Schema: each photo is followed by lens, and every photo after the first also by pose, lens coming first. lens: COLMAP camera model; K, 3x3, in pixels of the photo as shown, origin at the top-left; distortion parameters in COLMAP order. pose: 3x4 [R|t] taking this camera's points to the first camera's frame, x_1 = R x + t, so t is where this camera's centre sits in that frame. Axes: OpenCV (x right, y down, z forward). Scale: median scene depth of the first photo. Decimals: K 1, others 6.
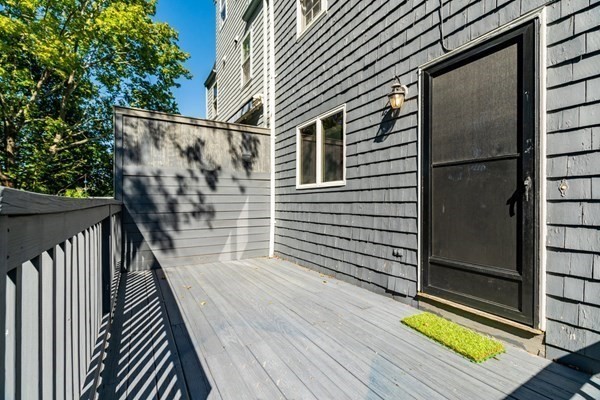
lens RADIAL K [[271.6, 0, 300.0], [0, 271.6, 200.0], [0, 0, 1]] dist [-0.002247, -0.000102]
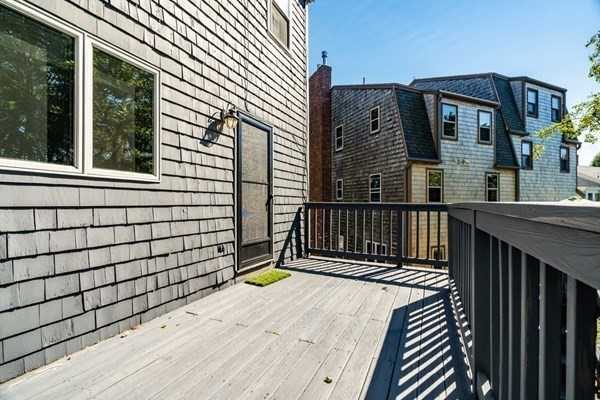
lens RADIAL K [[271.6, 0, 300.0], [0, 271.6, 200.0], [0, 0, 1]] dist [-0.002247, -0.000102]
pose [[-0.549667, 0.011763, 0.835301, -0.805306], [-0.007149, 0.999798, -0.018785, 0.004564], [-0.835353, -0.016297, -0.549472, 1.358863]]
